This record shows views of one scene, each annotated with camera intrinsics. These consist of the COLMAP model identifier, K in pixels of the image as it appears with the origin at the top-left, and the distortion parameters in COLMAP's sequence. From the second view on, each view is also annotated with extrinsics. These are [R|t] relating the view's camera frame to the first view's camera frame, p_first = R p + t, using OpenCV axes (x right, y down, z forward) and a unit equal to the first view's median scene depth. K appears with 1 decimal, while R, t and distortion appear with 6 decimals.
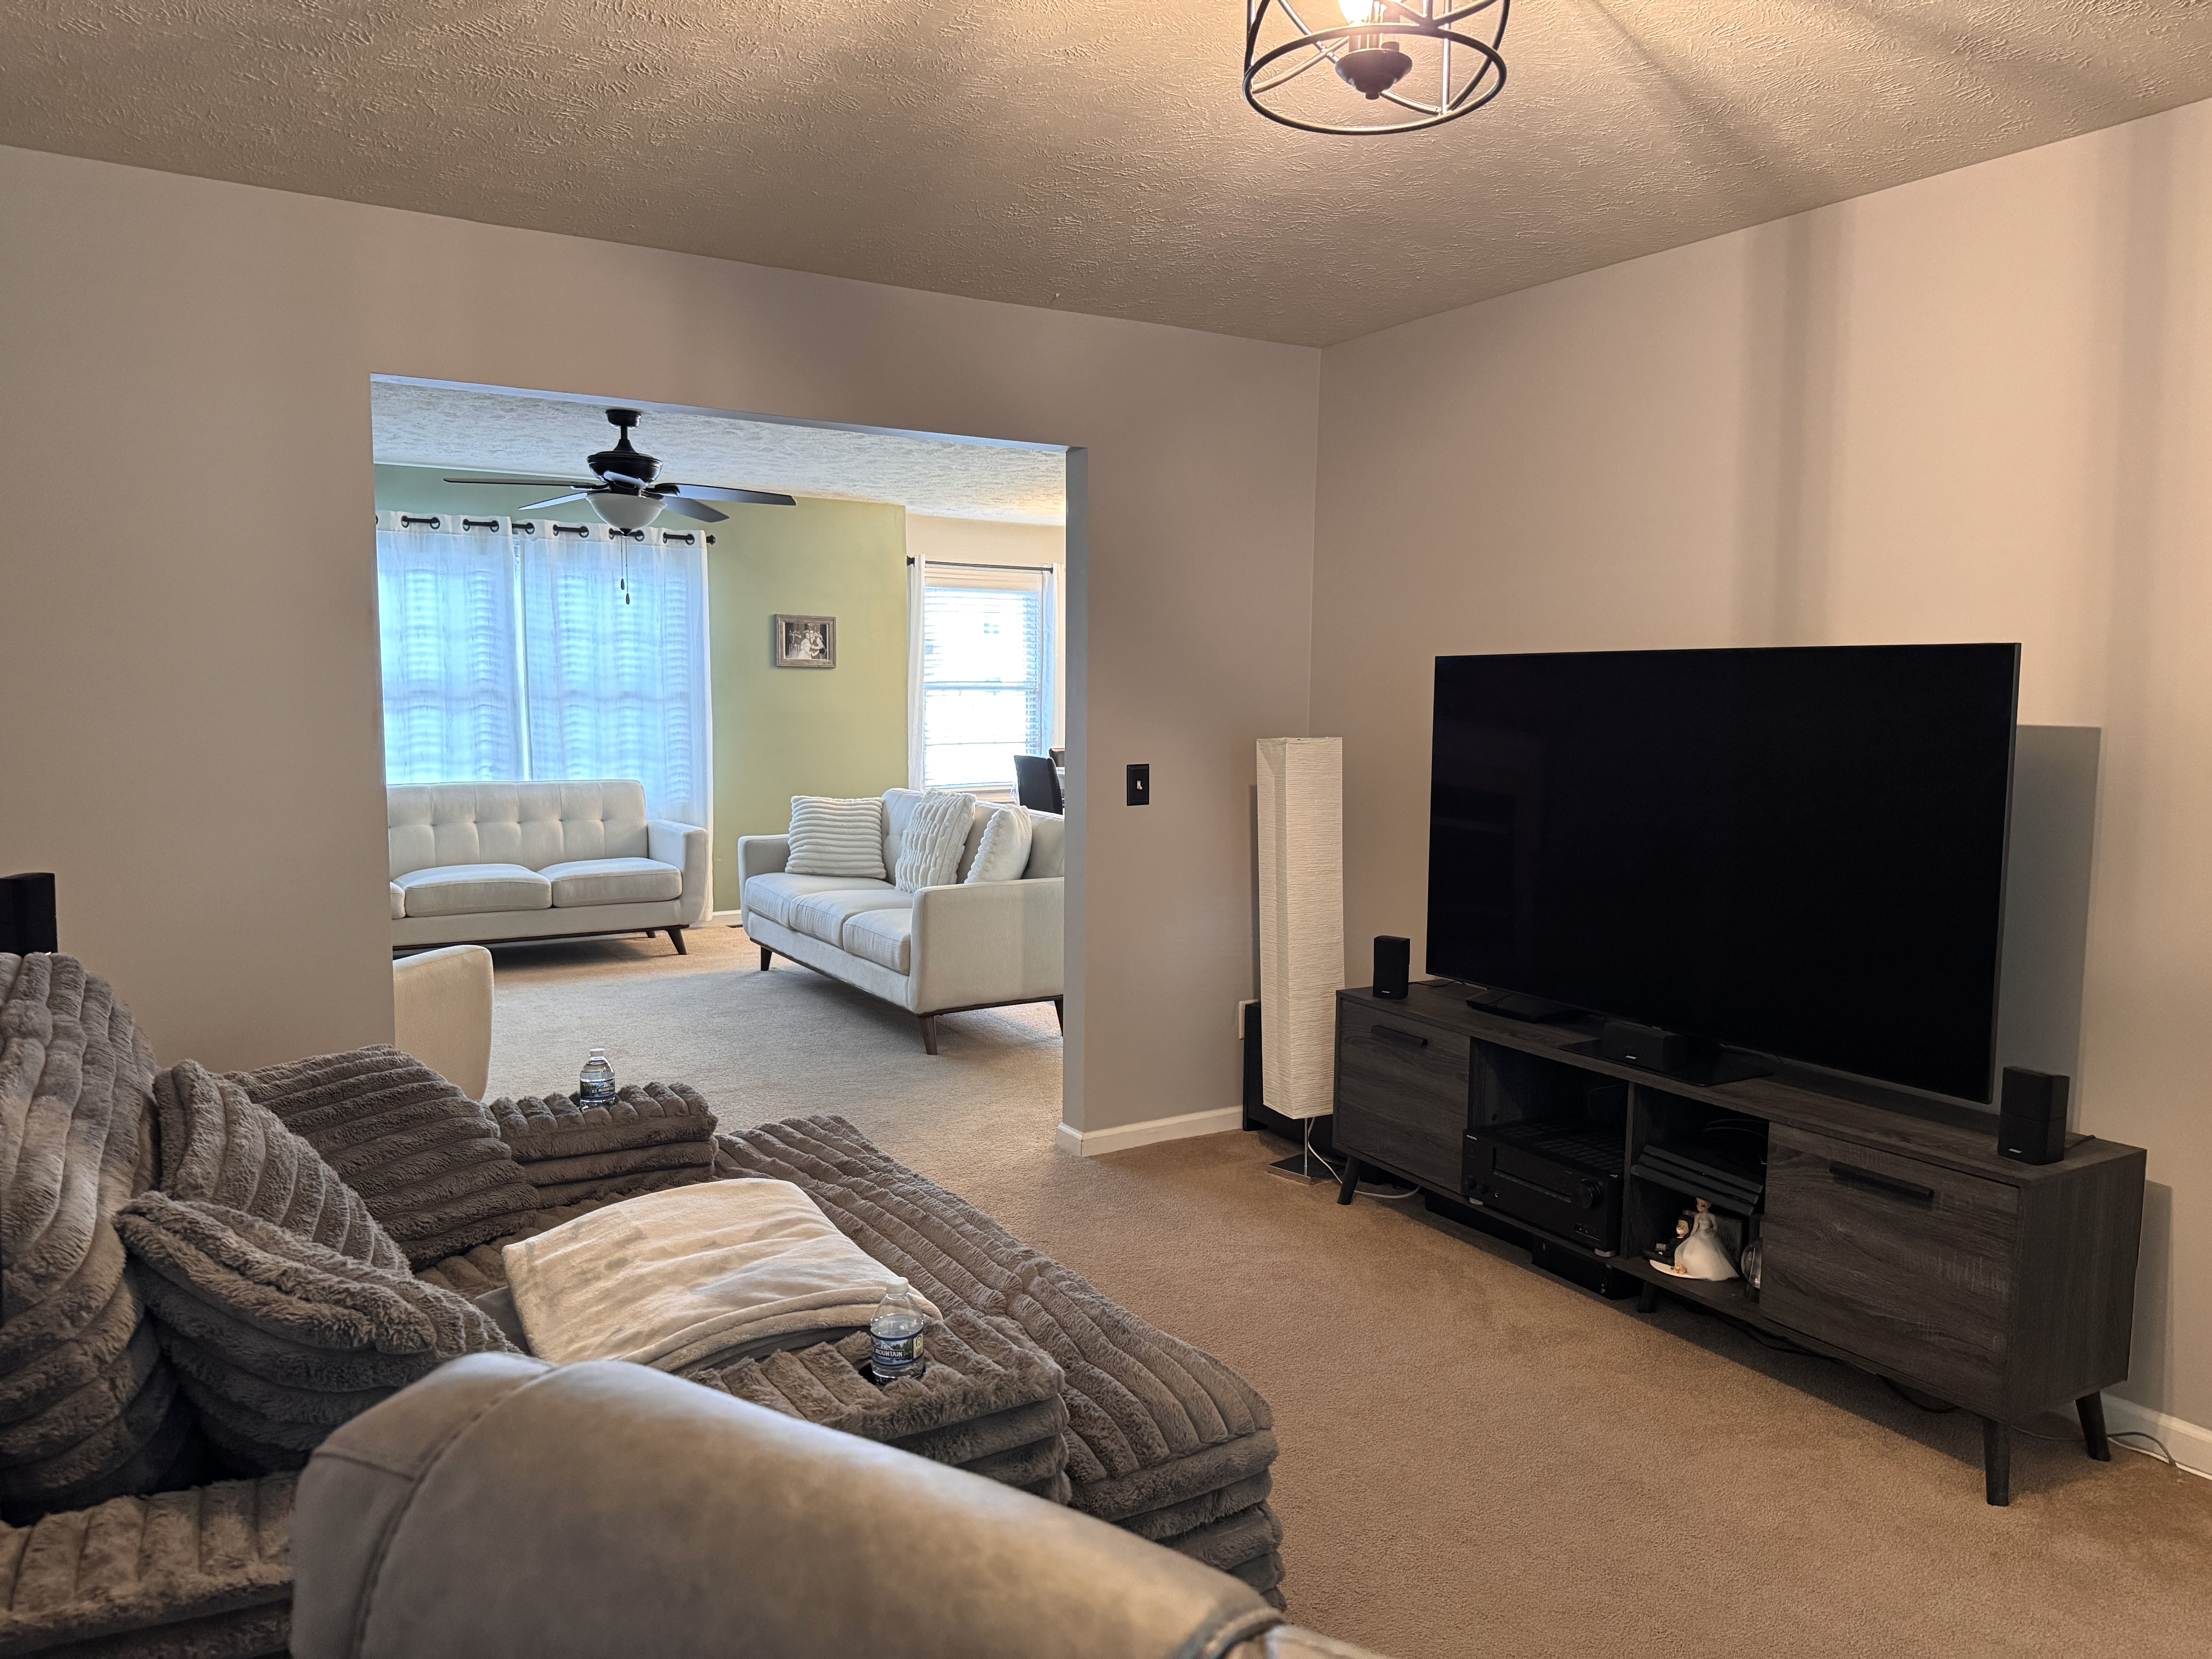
lens RADIAL K [[1519.8, 0, 1034.4], [0, 1519.8, 852.9], [0, 0, 1]] dist [0.212104, -0.371816]
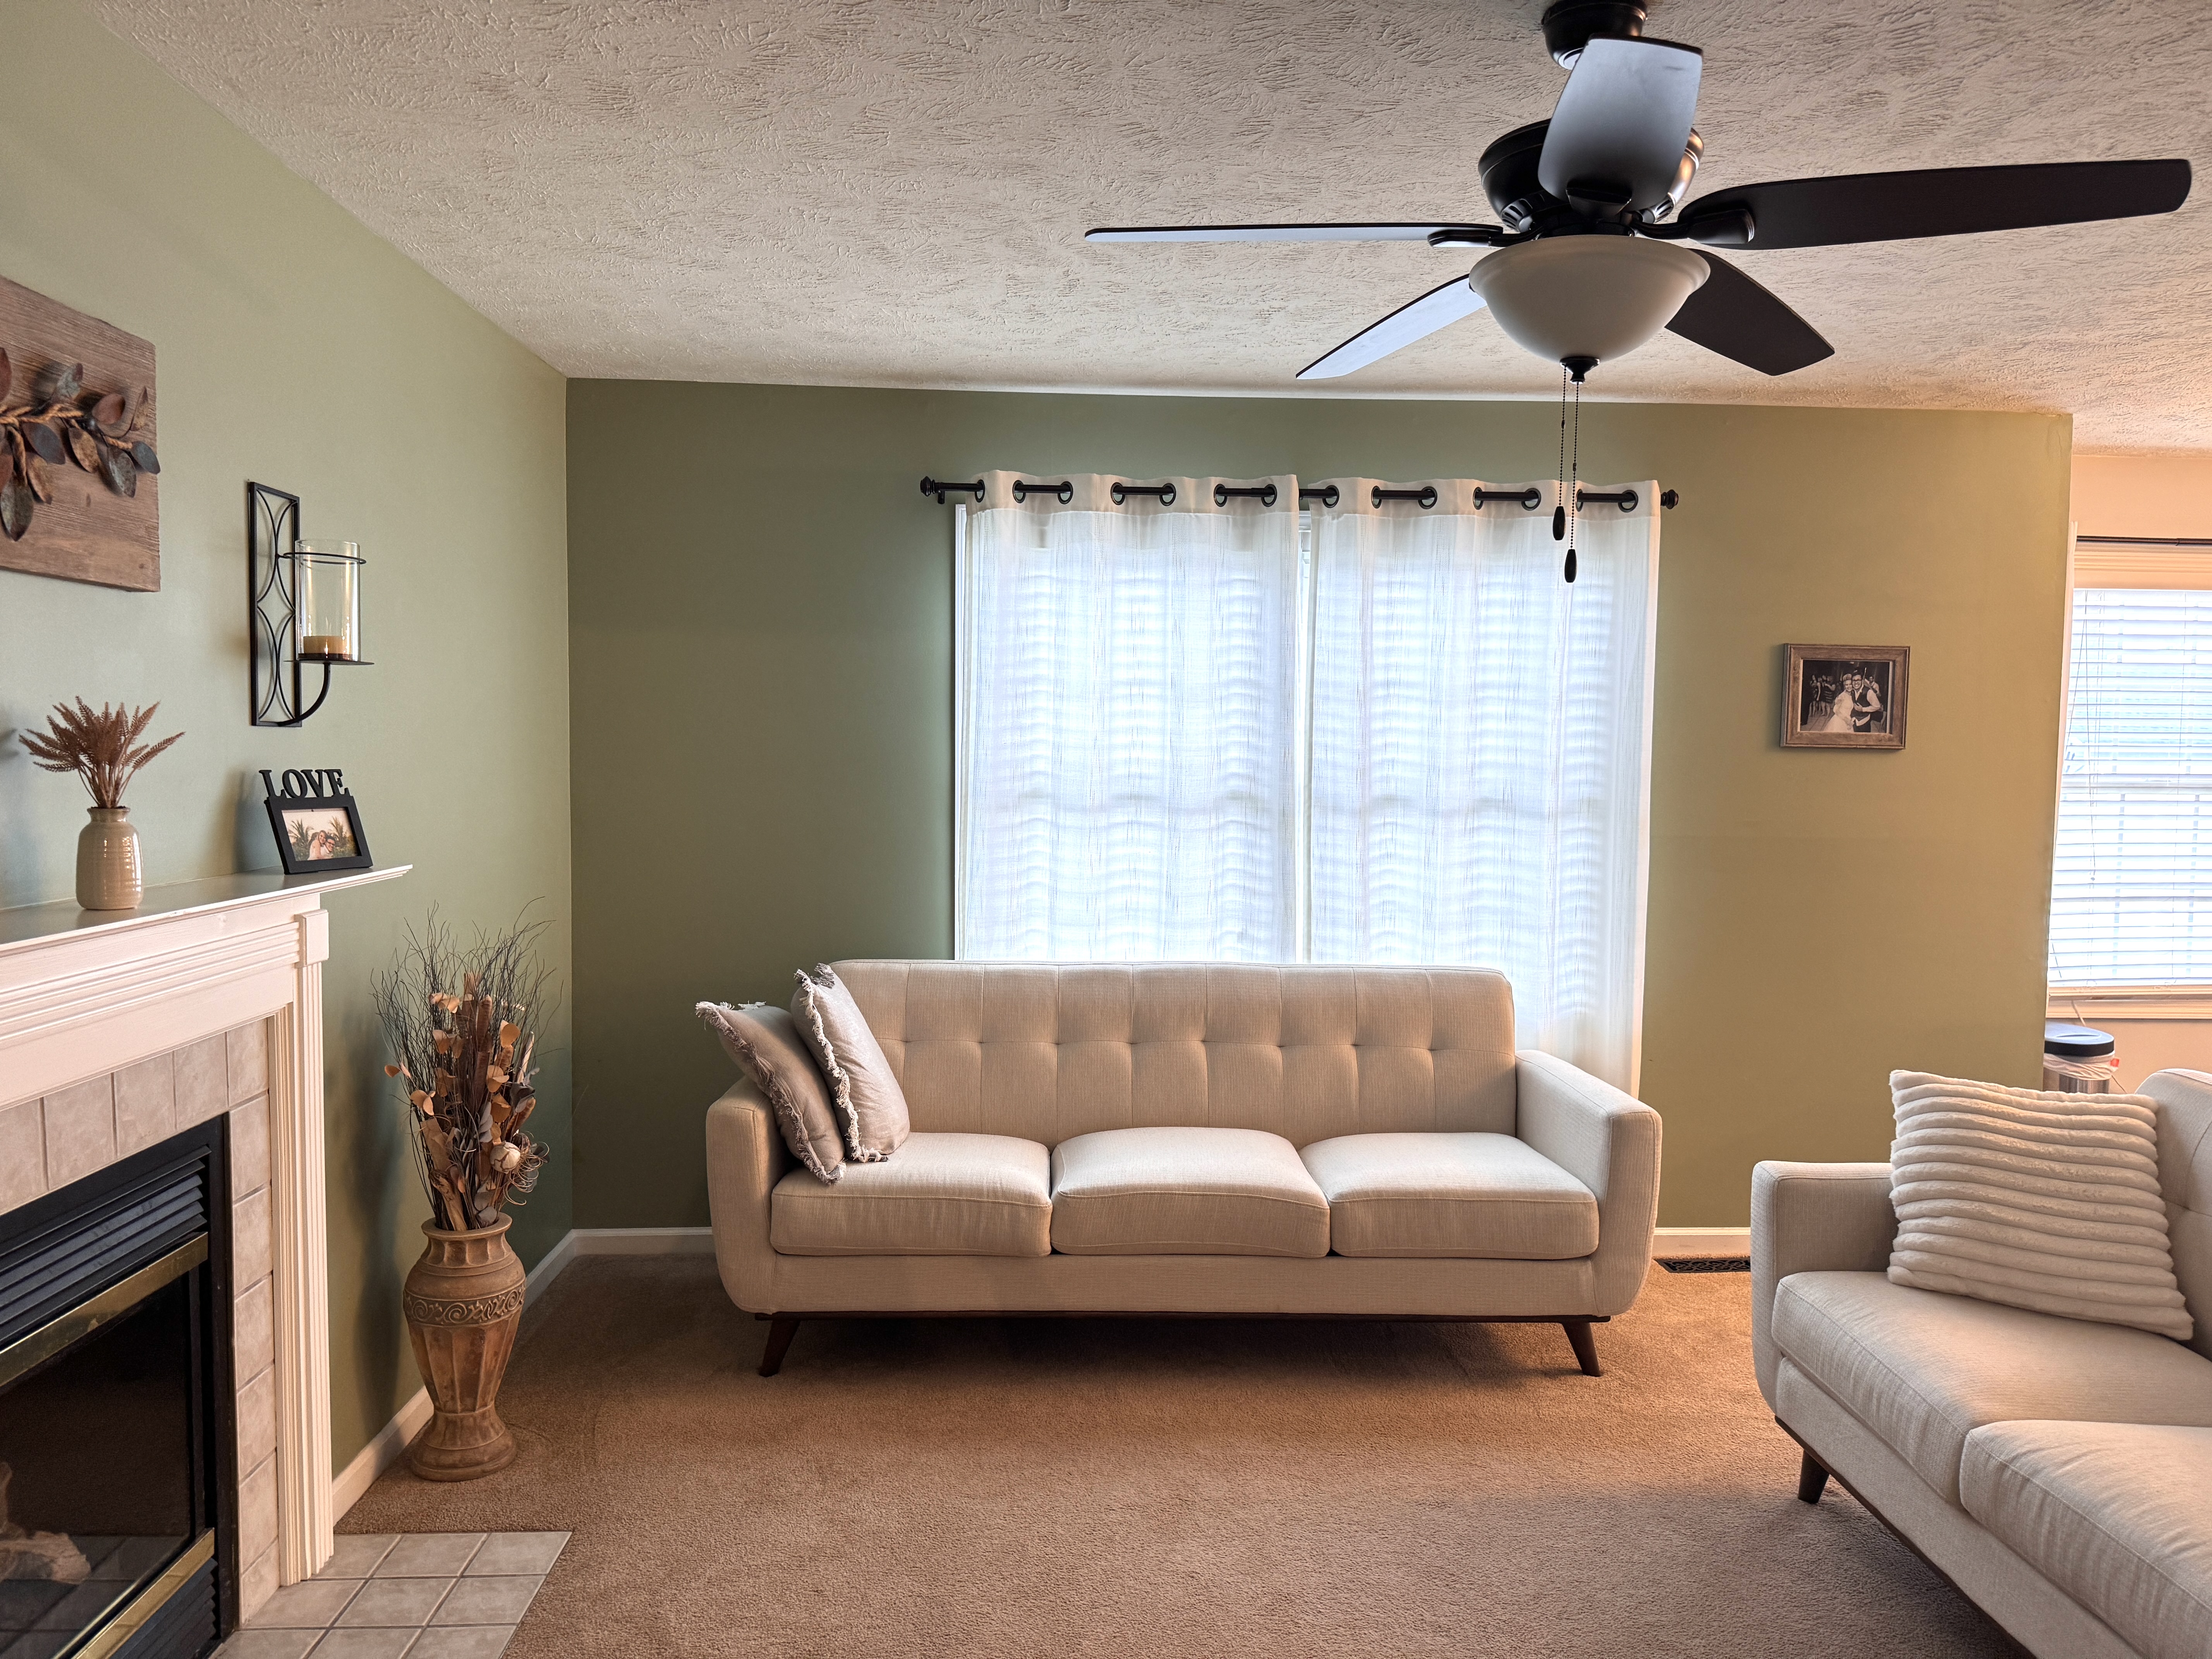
lens RADIAL K [[1545.4, 0, 1101.4], [0, 1545.4, 843.2], [0, 0, 1]] dist [-0.003315, -0.017985]
pose [[0.895172, 0.032227, -0.444554, -0.153609], [-0.054890, 0.997762, -0.038197, -0.064287], [0.442328, 0.058595, 0.894937, 0.492248]]
